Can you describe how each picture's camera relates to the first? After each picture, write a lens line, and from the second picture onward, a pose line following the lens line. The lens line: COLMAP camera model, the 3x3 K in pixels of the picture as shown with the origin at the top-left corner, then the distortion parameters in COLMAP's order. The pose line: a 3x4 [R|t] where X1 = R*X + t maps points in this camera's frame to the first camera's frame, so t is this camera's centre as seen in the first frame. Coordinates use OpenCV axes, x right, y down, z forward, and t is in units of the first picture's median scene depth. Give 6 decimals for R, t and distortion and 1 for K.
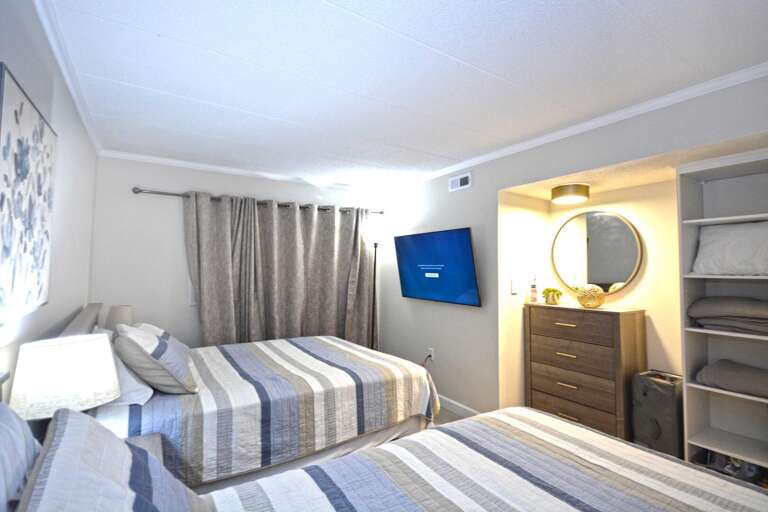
lens RADIAL K [[378.5, 0, 384.0], [0, 378.5, 256.0], [0, 0, 1]] dist [0.000362, 0.000107]
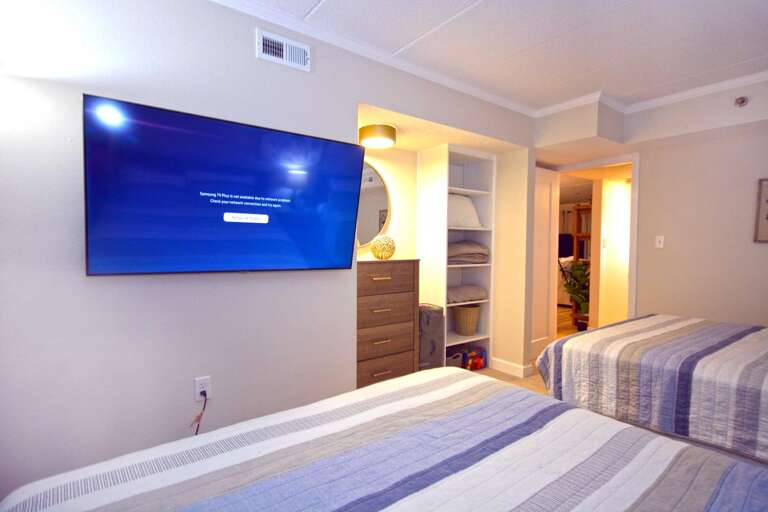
lens RADIAL K [[388.0, 0, 384.0], [0, 388.0, 256.0], [0, 0, 1]] dist [0.002038, 0.000286]
pose [[-0.099077, -0.049676, 0.993839, -0.454527], [-0.051002, 0.997694, 0.044784, 0.082685], [-0.993772, -0.046251, -0.101382, 1.076407]]
